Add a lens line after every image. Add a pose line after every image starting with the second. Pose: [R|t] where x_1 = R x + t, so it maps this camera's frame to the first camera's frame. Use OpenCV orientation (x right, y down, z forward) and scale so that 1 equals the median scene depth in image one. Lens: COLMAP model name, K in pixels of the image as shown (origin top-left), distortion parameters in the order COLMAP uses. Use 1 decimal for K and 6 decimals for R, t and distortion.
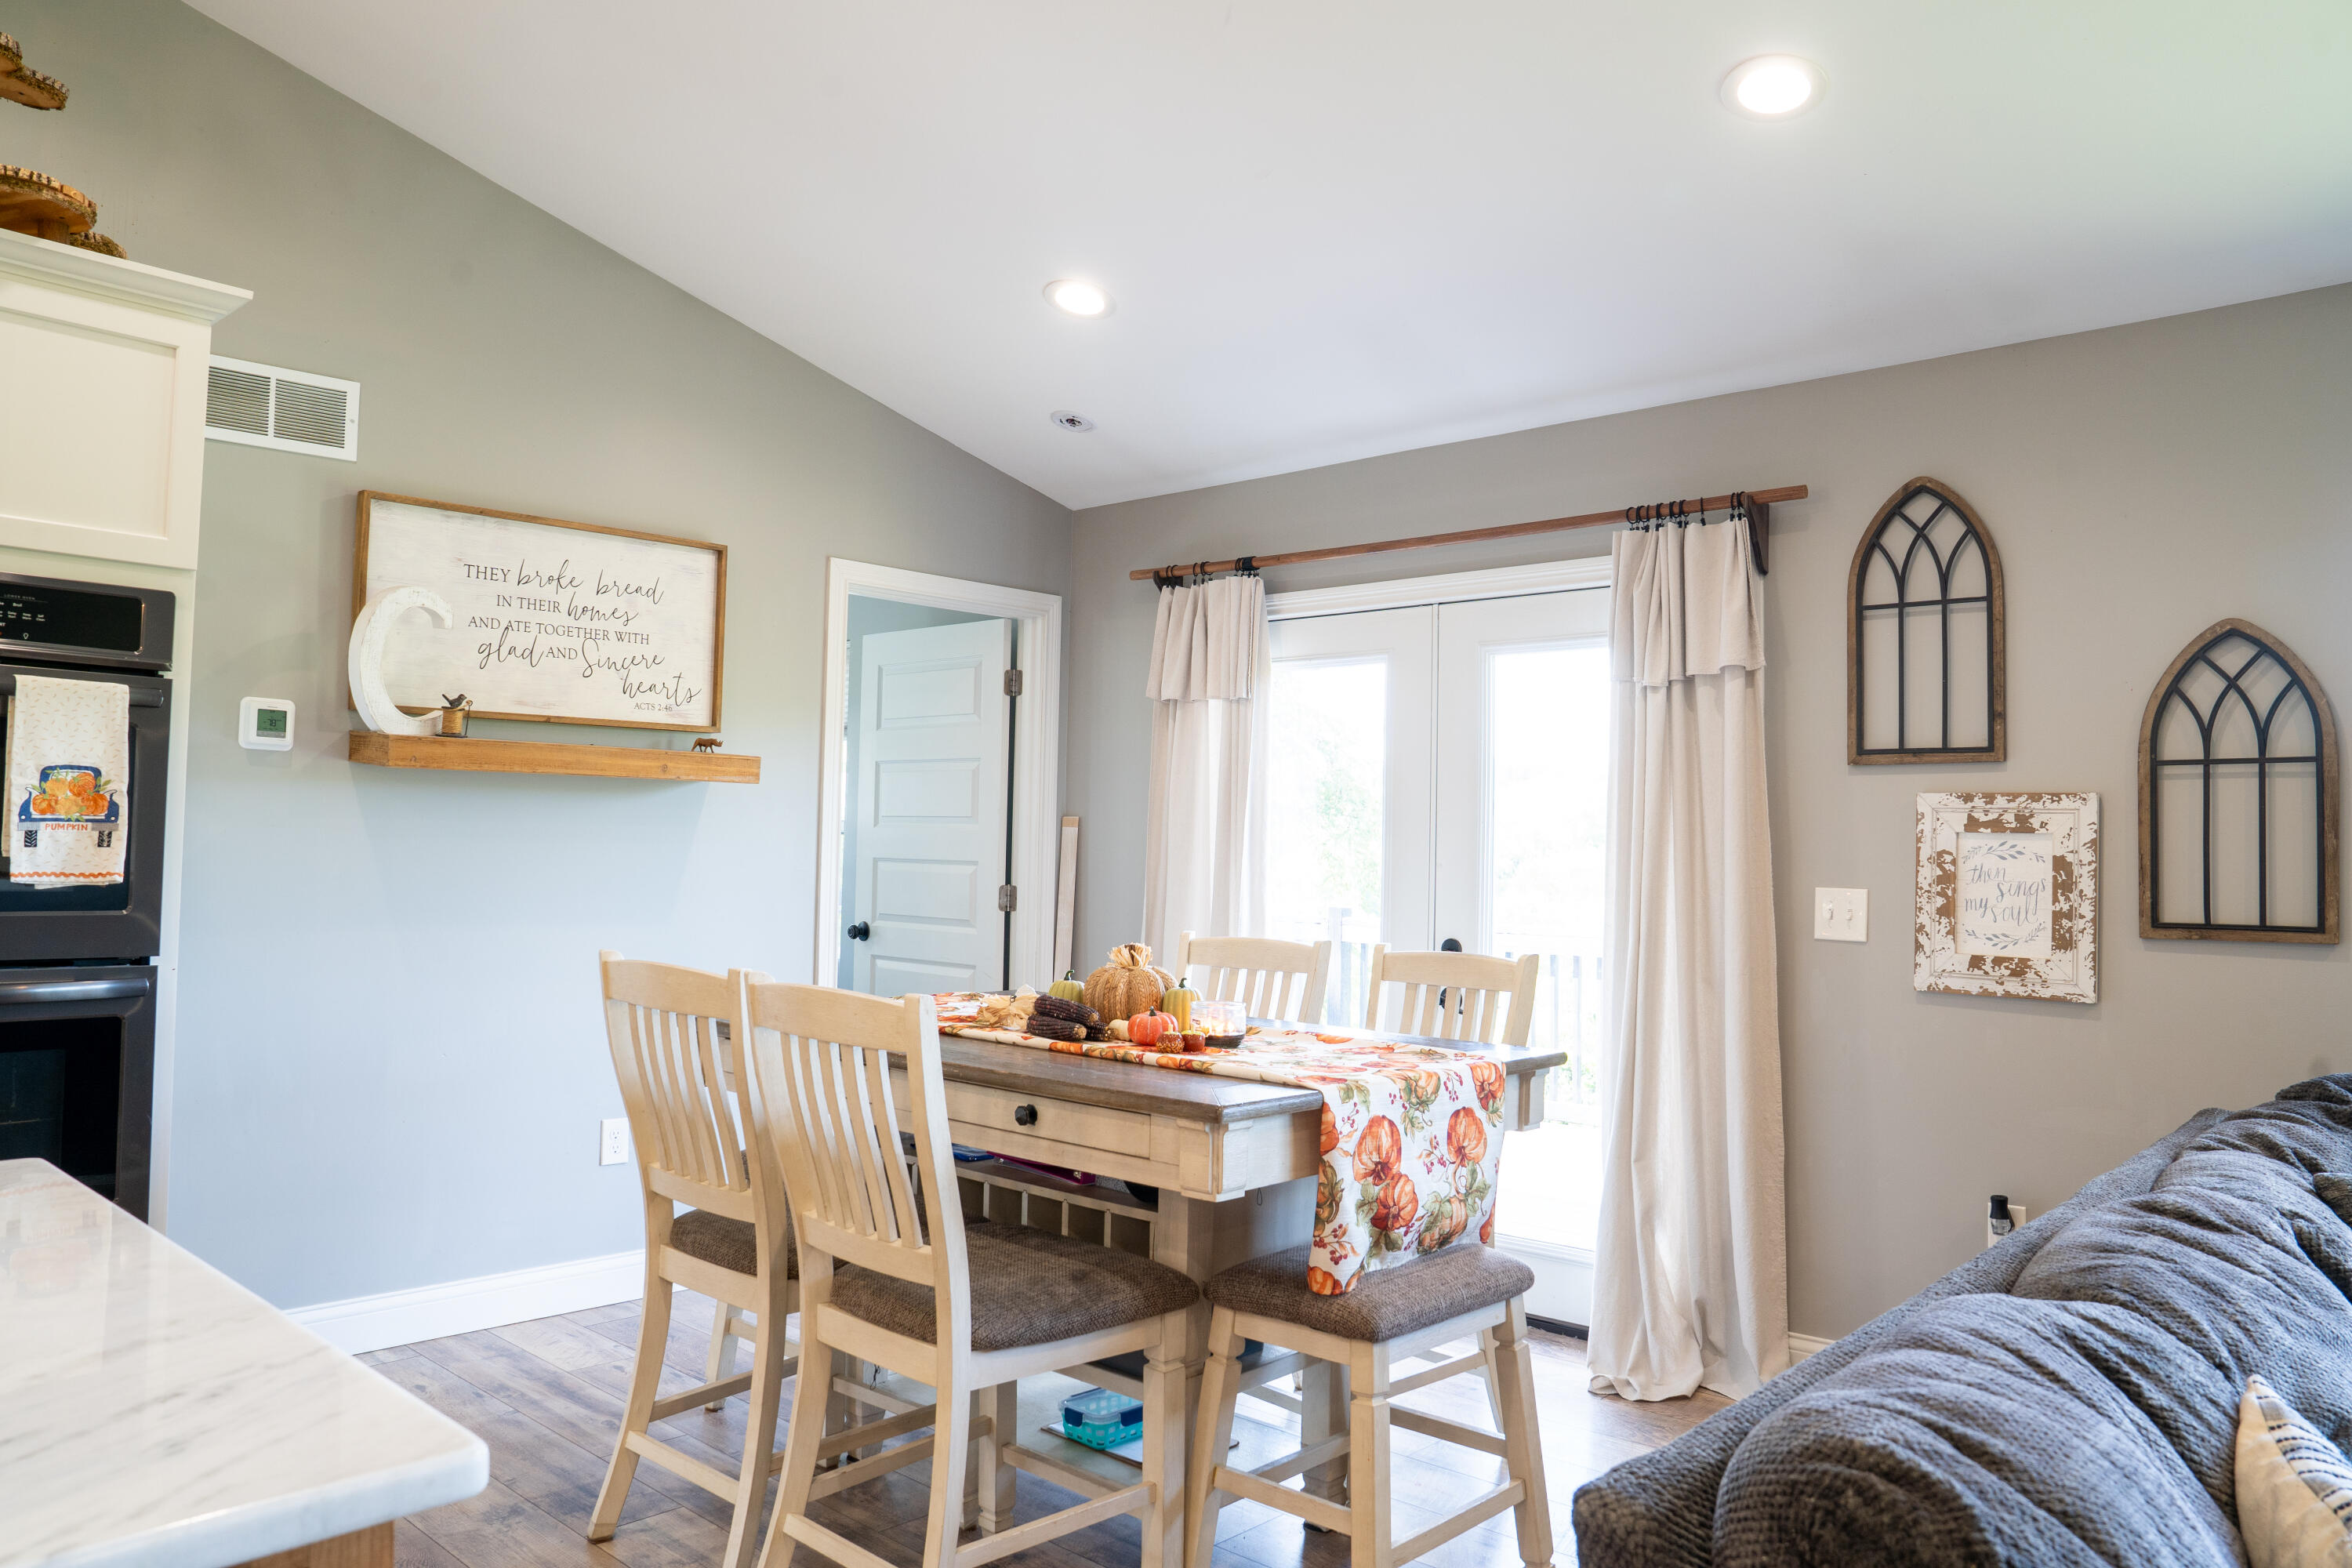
lens RADIAL K [[1621.4, 0, 1176.0], [0, 1621.4, 784.0], [0, 0, 1]] dist [-0.113873, 0.092942]
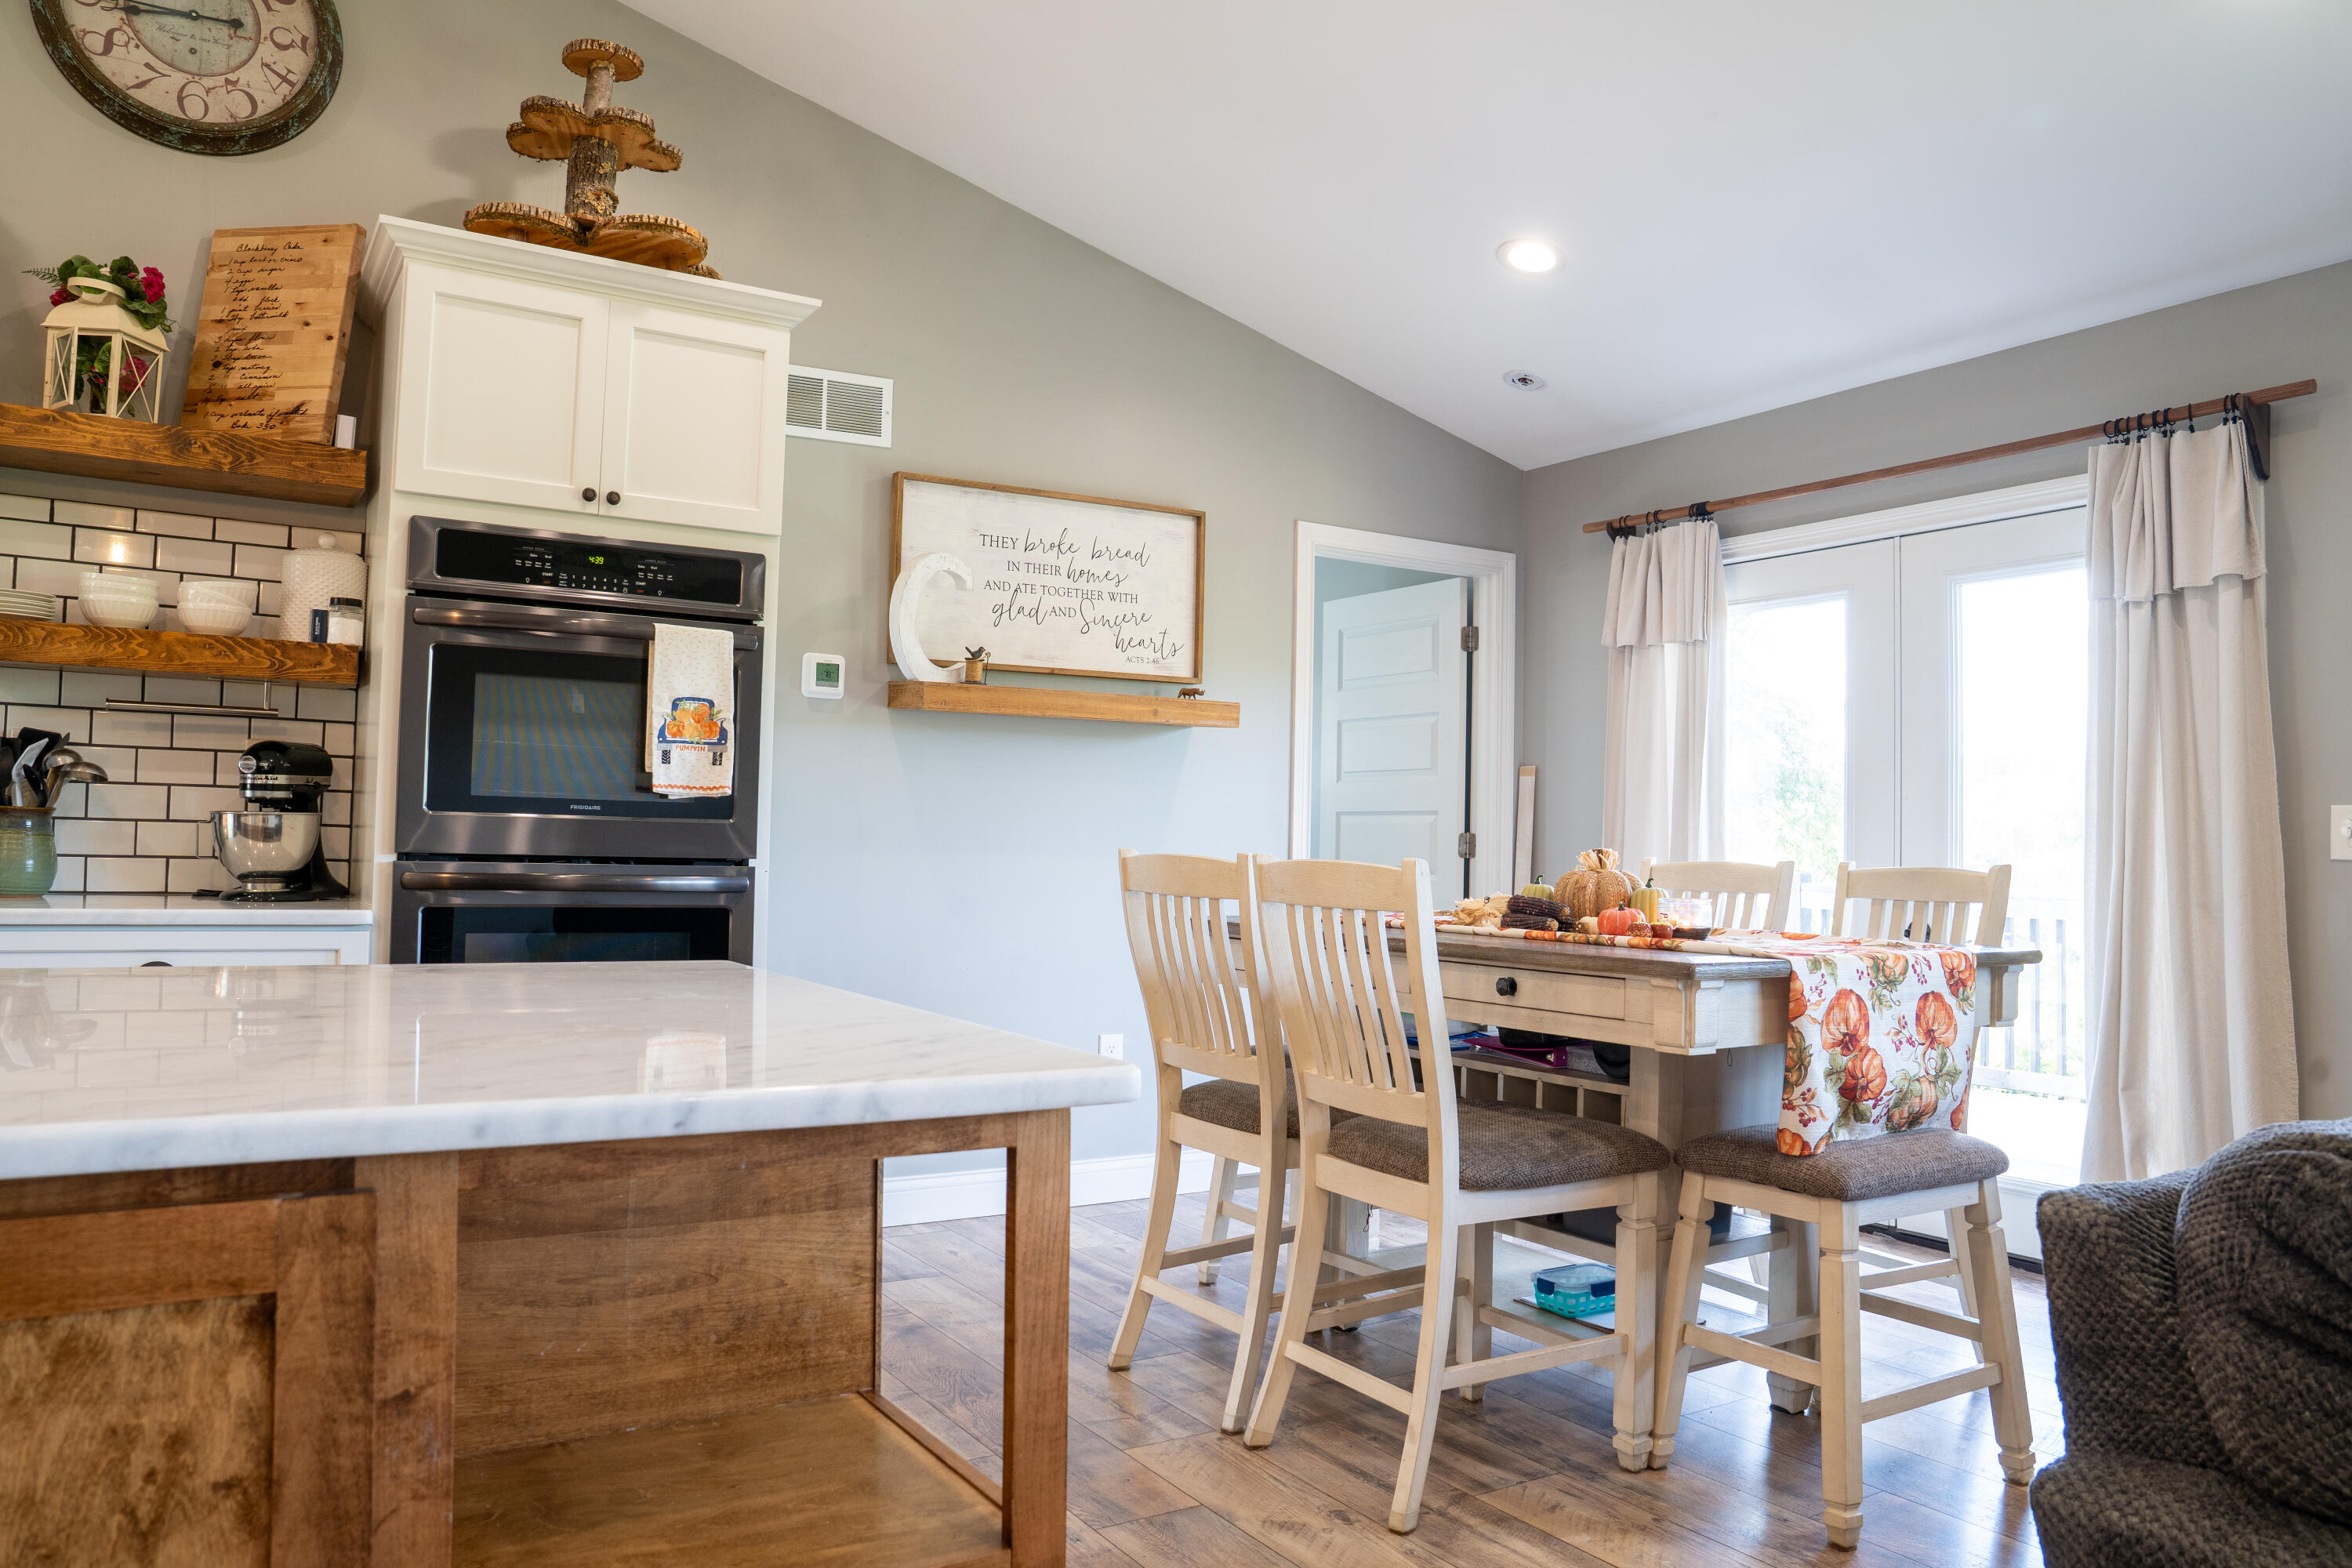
lens RADIAL K [[1621.4, 0, 1176.0], [0, 1621.4, 784.0], [0, 0, 1]] dist [-0.113873, 0.092942]
pose [[0.964068, -0.010686, -0.265440, -0.015688], [0.010202, 0.999943, -0.003204, 0.061793], [0.265459, 0.000381, 0.964122, -0.096866]]
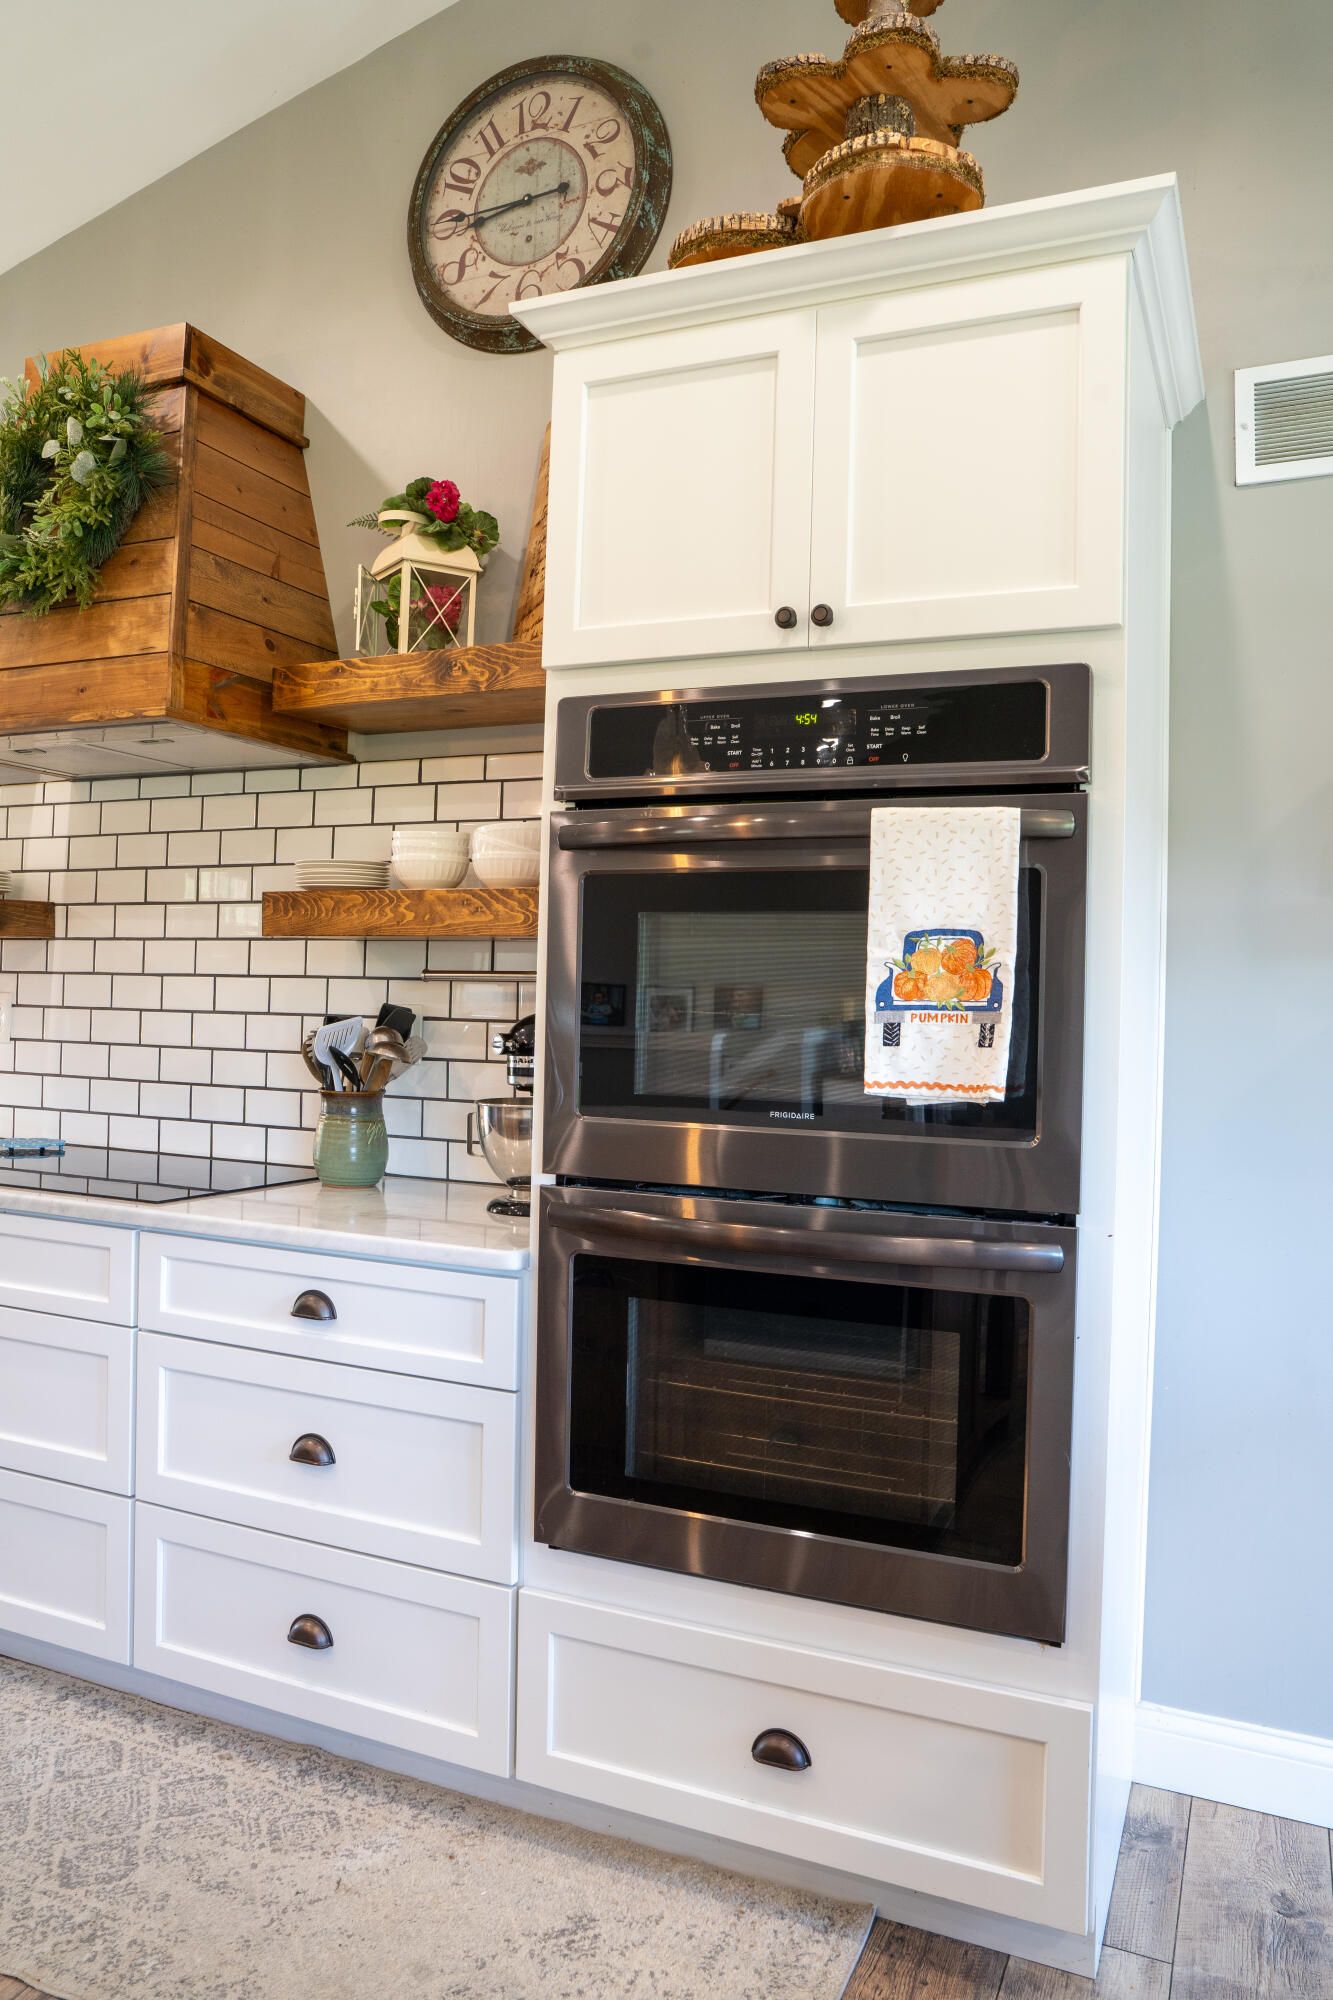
lens RADIAL K [[1421.7, 0, 663.0], [0, 1421.7, 1023.4], [0, 0, 1]] dist [-0.145408, 0.121236]
pose [[0.317653, -0.011012, -0.948143, -0.147249], [0.019338, 0.999800, -0.005134, 0.030168], [0.948010, -0.016704, 0.317802, 0.670640]]
